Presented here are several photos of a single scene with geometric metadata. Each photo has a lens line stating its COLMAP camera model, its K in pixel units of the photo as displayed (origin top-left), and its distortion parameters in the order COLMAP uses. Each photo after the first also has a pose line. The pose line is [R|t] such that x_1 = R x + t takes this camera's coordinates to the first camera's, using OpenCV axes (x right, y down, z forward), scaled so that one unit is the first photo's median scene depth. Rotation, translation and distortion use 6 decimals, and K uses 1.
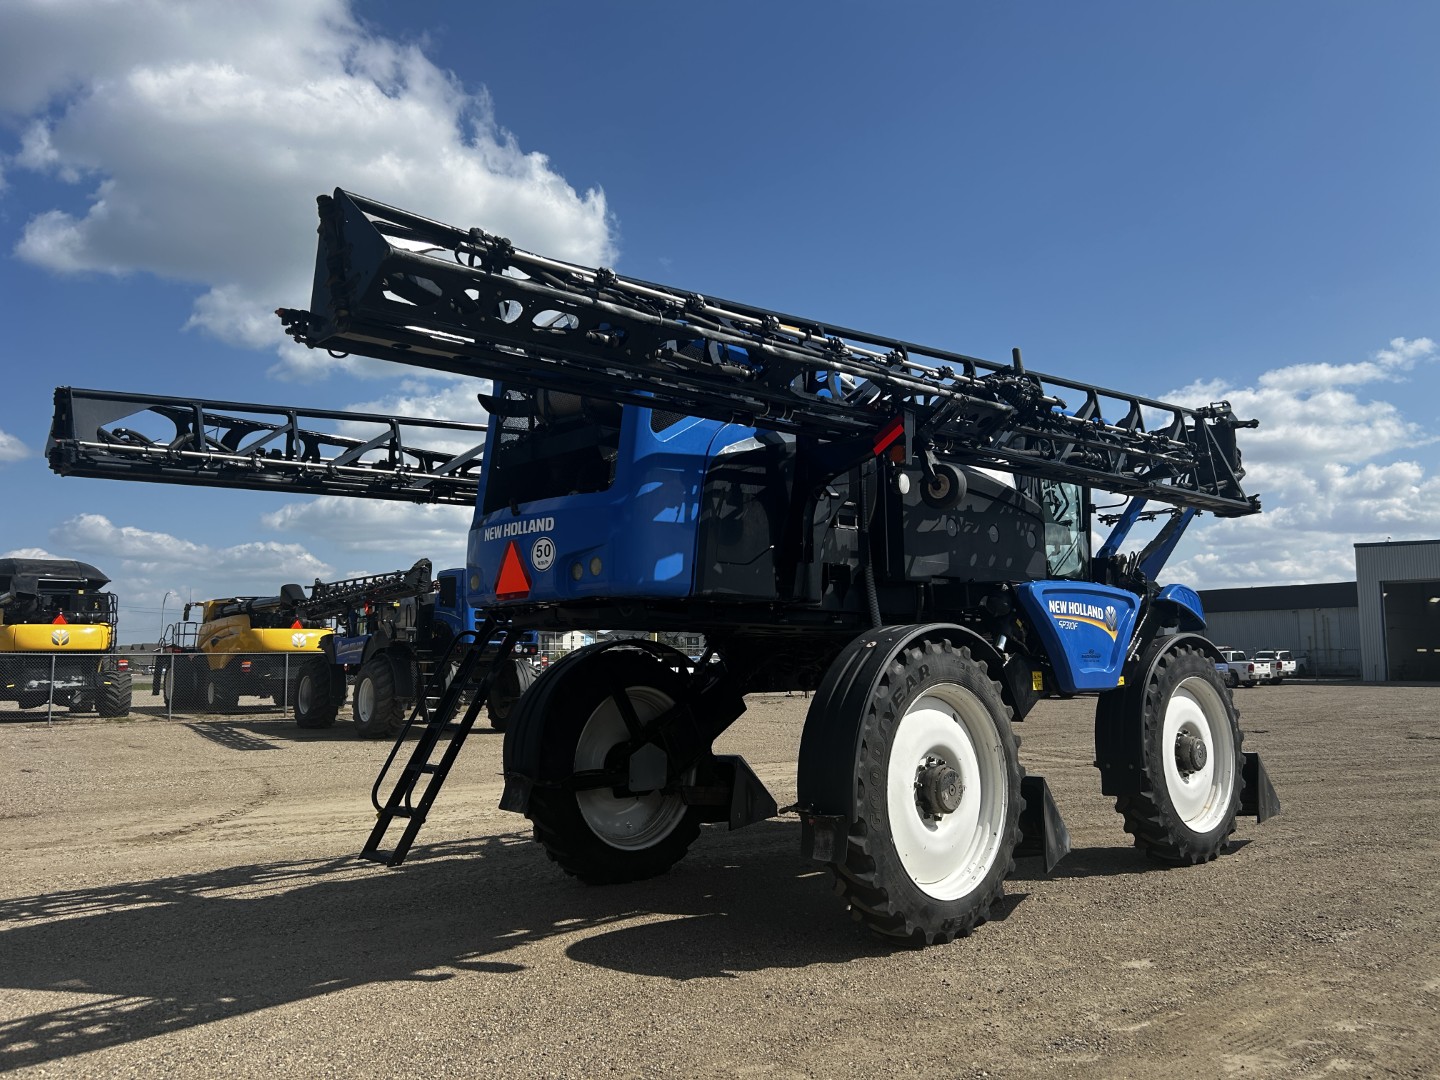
lens RADIAL K [[1089.7, 0, 727.2], [0, 1089.7, 540.7], [0, 0, 1]] dist [0.024596, 0.000559]
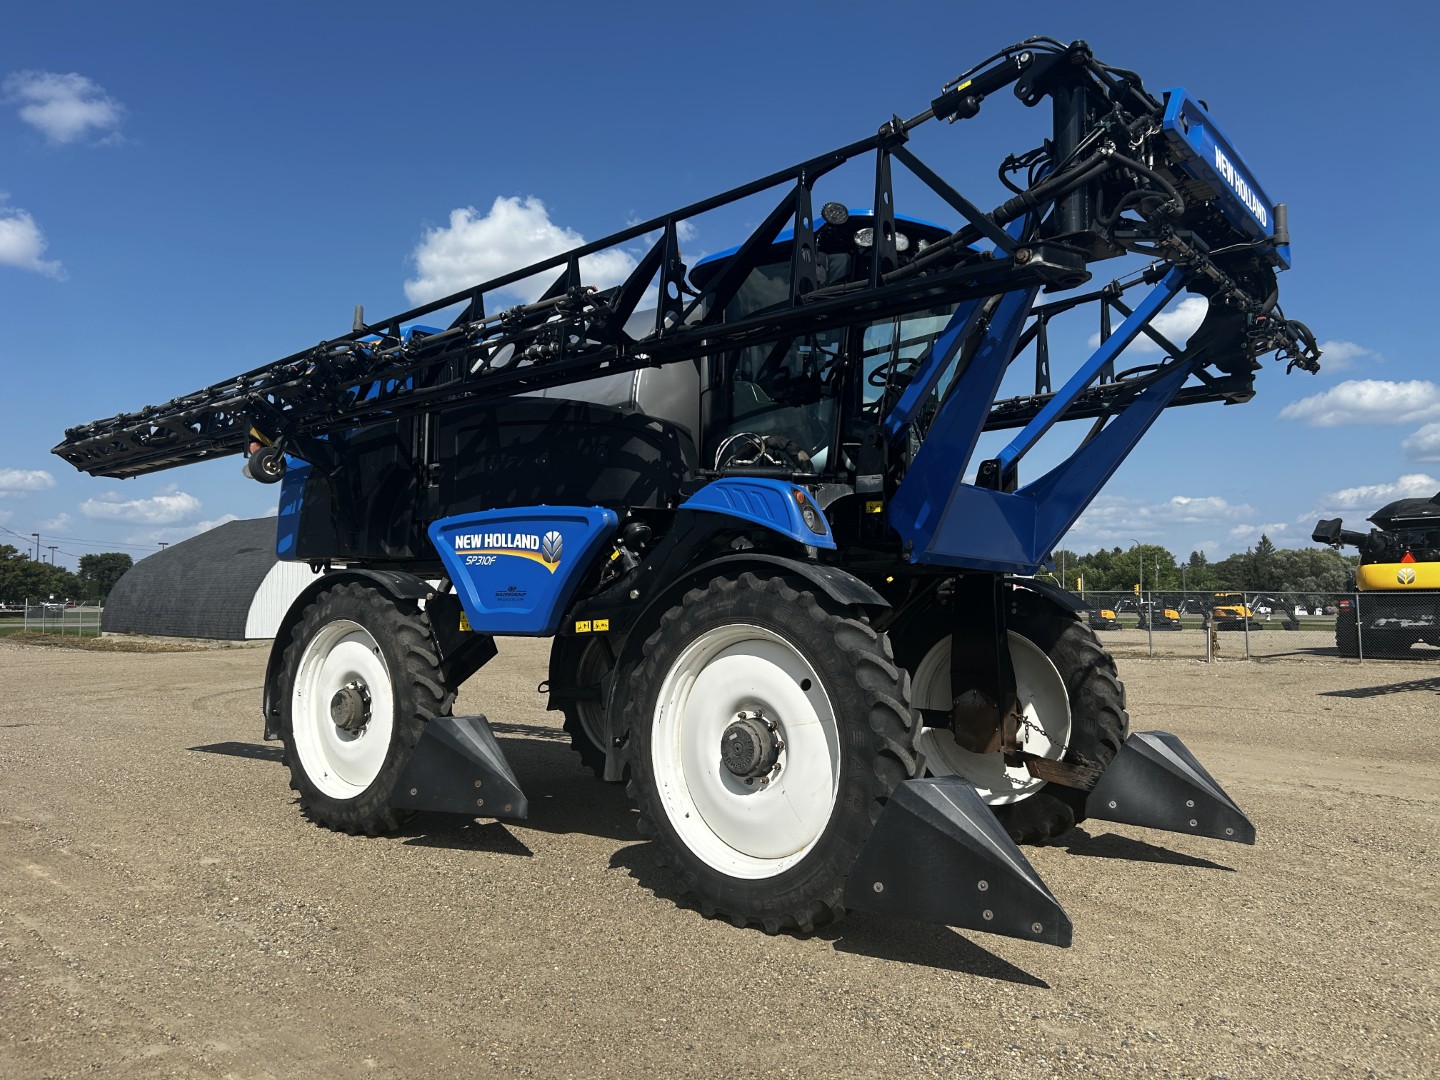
lens RADIAL K [[1089.7, 0, 727.2], [0, 1089.7, 538.9], [0, 0, 1]] dist [0.024596, 0.000559]
pose [[0.126035, -0.058495, -0.990300, 1.195805], [0.111723, 0.992746, -0.044421, 0.118936], [0.985715, -0.105040, 0.131656, 1.051207]]
